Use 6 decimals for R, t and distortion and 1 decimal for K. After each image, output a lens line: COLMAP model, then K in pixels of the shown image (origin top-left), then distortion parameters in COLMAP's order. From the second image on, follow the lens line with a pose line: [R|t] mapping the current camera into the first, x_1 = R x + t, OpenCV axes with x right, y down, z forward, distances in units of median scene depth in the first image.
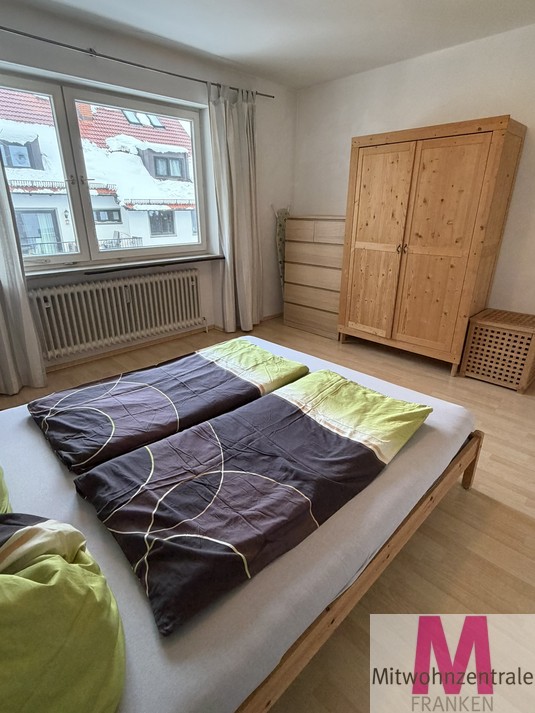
lens RADIAL K [[372.8, 0, 267.5], [0, 372.8, 356.5], [0, 0, 1]] dist [0.001303, -0.000025]
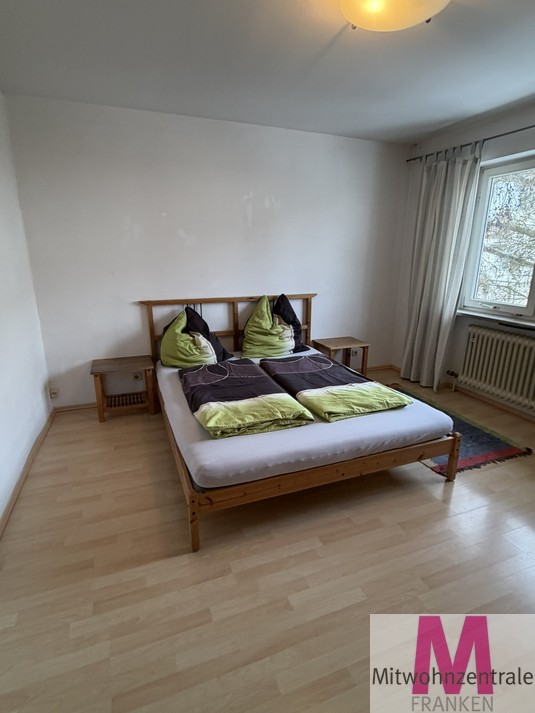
lens RADIAL K [[372.8, 0, 267.5], [0, 372.8, 356.5], [0, 0, 1]] dist [0.001303, -0.000025]
pose [[-0.394415, 0.248310, -0.884748, 1.023314], [-0.344817, 0.852455, 0.392964, -0.450850], [0.851785, 0.460067, -0.250599, 1.003430]]
